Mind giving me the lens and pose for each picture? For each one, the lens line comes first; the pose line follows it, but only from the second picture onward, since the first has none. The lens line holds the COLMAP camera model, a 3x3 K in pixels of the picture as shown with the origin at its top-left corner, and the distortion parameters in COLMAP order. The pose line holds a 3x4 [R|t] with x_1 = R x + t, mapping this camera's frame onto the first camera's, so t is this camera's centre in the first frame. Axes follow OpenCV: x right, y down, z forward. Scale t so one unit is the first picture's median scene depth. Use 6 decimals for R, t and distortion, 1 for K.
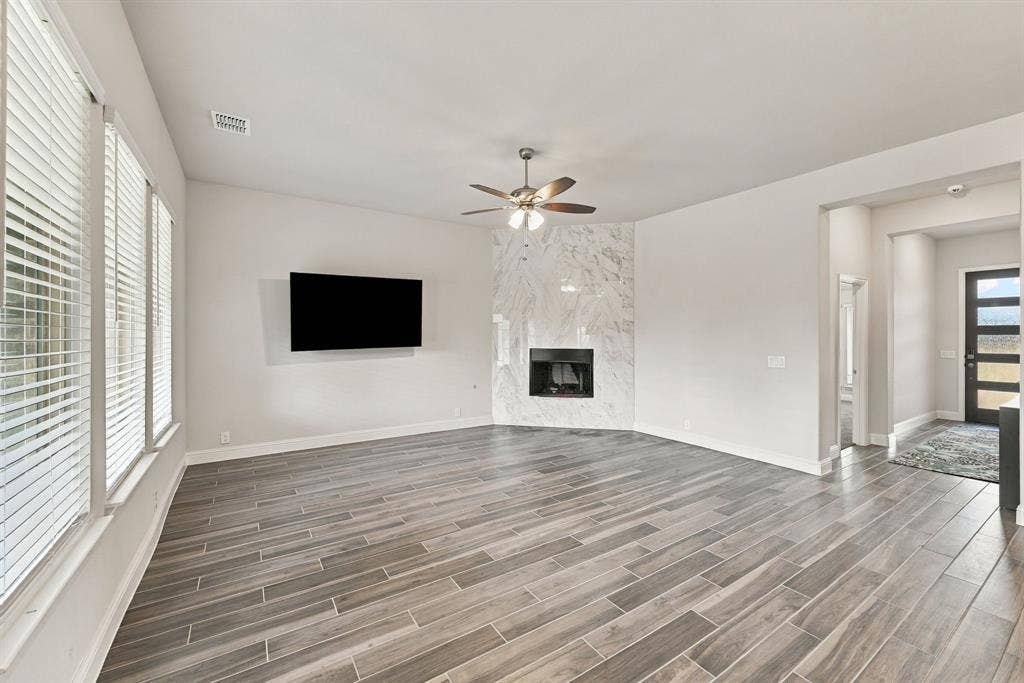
lens RADIAL K [[415.9, 0, 517.1], [0, 415.9, 335.8], [0, 0, 1]] dist [0.000739, -0.000193]
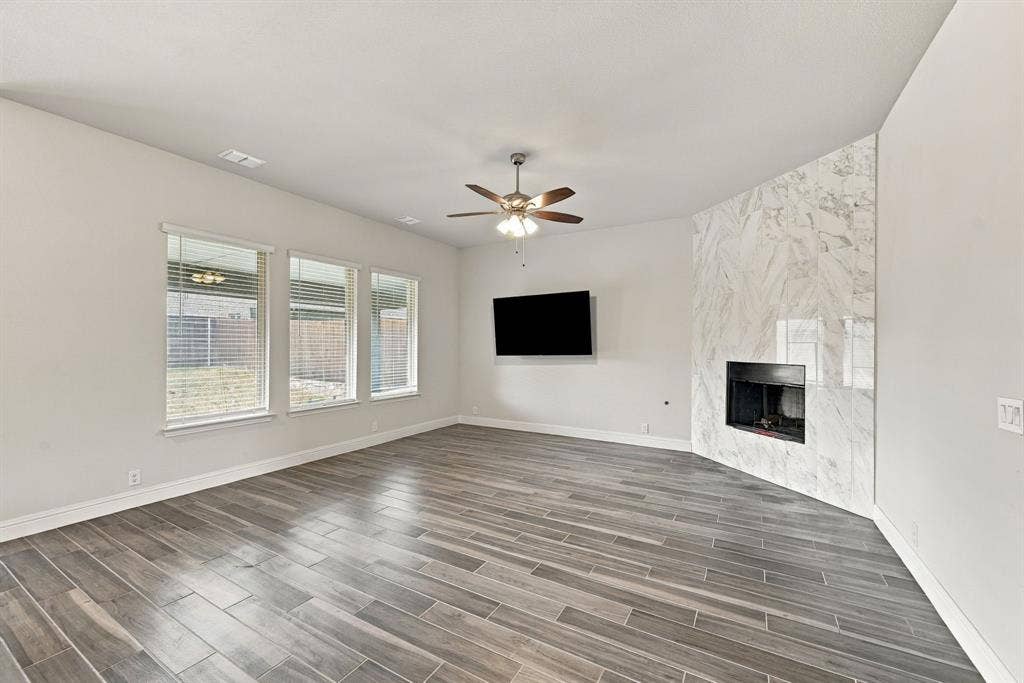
lens RADIAL K [[415.9, 0, 516.4], [0, 415.9, 345.5], [0, 0, 1]] dist [0.000739, -0.000193]
pose [[0.437289, 0.001078, -0.899320, 0.739327], [-0.003325, 0.999994, -0.000418, 0.004544], [0.899315, 0.003173, 0.437290, 0.458121]]
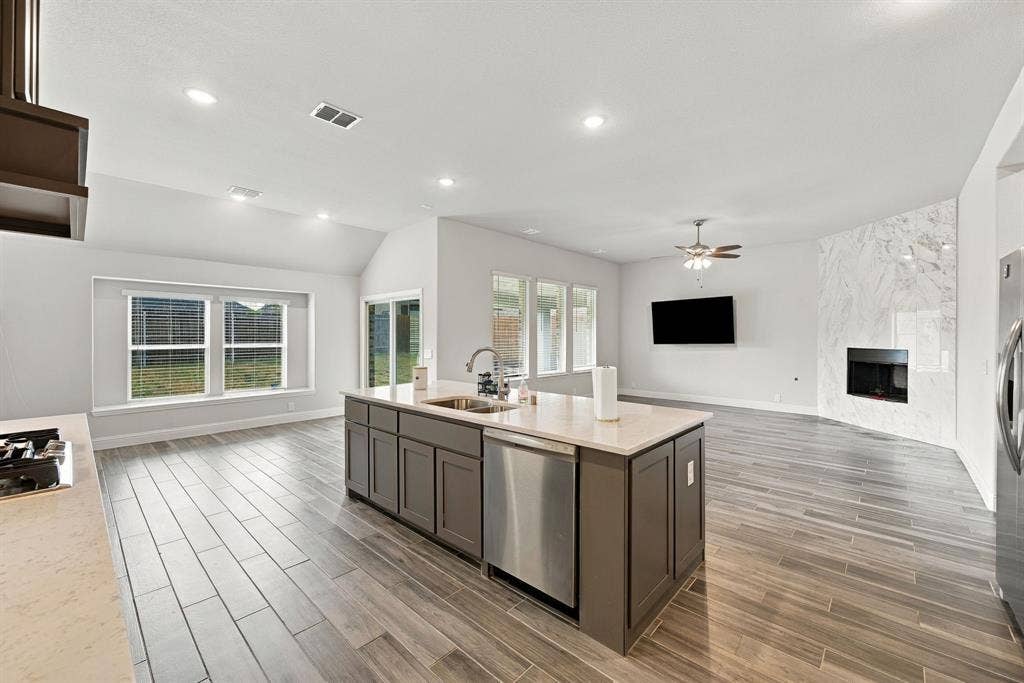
lens RADIAL K [[415.9, 0, 510.0], [0, 415.9, 336.5], [0, 0, 1]] dist [0.000739, -0.000193]
pose [[0.221680, -0.001321, -0.975119, 1.170362], [-0.002908, 0.999994, -0.002016, 0.009198], [0.975115, 0.003283, 0.221674, -0.060011]]
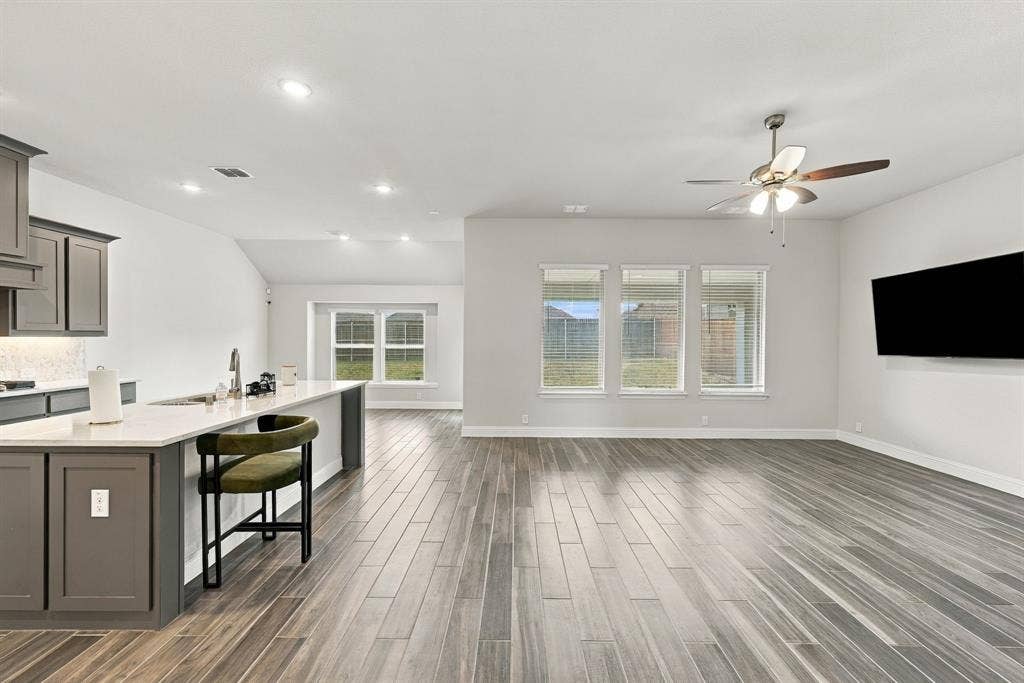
lens RADIAL K [[415.9, 0, 508.4], [0, 415.9, 342.5], [0, 0, 1]] dist [0.000739, -0.000193]
pose [[-0.572008, 0.005178, -0.820232, 0.827422], [-0.005797, 0.999930, 0.010355, 0.000412], [0.820228, 0.010678, -0.571938, 0.848547]]
